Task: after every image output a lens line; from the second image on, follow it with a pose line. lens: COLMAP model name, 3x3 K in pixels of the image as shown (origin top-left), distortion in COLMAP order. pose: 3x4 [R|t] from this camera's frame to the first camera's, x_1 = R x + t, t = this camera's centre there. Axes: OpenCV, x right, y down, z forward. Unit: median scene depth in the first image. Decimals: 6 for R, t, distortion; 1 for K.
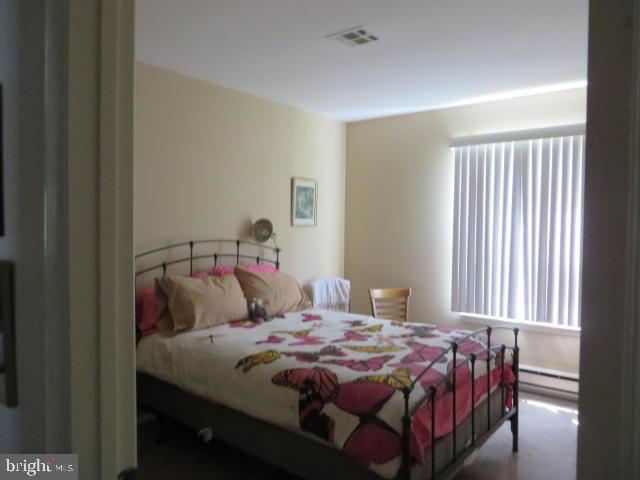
lens RADIAL K [[480.0, 0, 319.8], [0, 480.0, 239.5], [0, 0, 1]] dist [-0.005467, 0.002524]
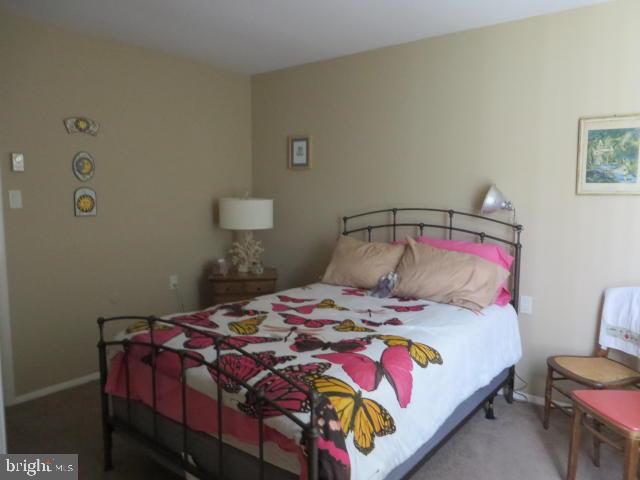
lens RADIAL K [[480.0, 0, 319.9], [0, 480.0, 240.3], [0, 0, 1]] dist [-0.005467, 0.002524]
pose [[0.037151, 0.088612, -0.995373, 0.584223], [-0.042952, 0.995282, 0.087001, -0.008070], [0.998386, 0.039521, 0.040782, 0.632673]]
